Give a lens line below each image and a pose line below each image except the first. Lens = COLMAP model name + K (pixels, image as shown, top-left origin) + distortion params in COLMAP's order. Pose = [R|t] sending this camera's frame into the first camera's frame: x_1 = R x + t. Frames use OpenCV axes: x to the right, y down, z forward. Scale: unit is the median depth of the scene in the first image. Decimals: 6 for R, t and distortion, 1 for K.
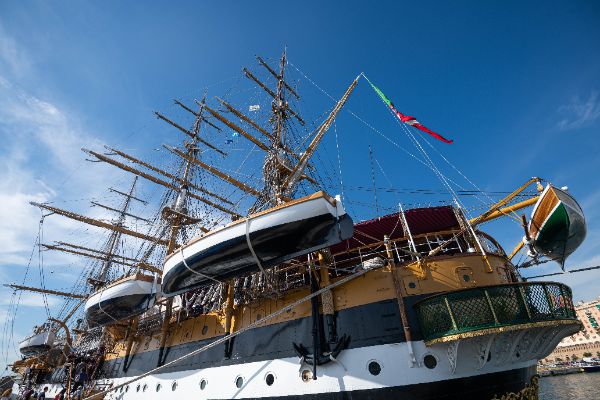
lens RADIAL K [[274.0, 0, 300.4], [0, 274.0, 195.5], [0, 0, 1]] dist [-0.033585, -0.001593]
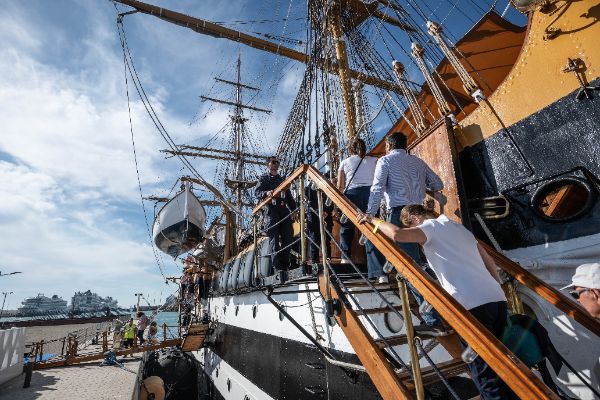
lens RADIAL K [[274.0, 0, 300.4], [0, 274.0, 195.5], [0, 0, 1]] dist [-0.033585, -0.001593]
pose [[0.922403, -0.145162, -0.357912, -1.204099], [0.237299, 0.944148, 0.228635, 0.898283], [0.304732, -0.295826, 0.905332, 1.251536]]
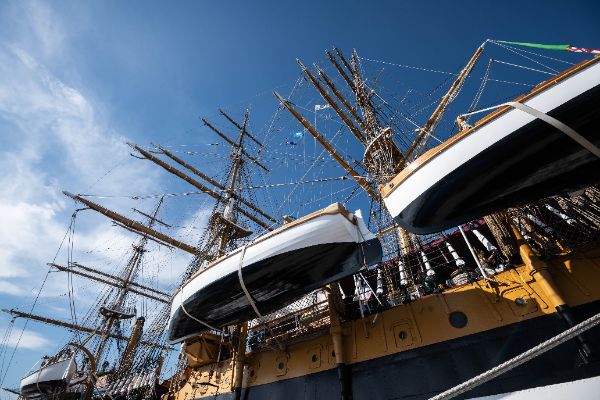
lens RADIAL K [[274.0, 0, 300.4], [0, 274.0, 195.5], [0, 0, 1]] dist [-0.033585, -0.001593]
pose [[0.999754, 0.019887, -0.009785, -0.679293], [-0.021252, 0.985461, -0.168569, 0.371606], [0.006290, 0.168736, 0.985641, 0.470321]]
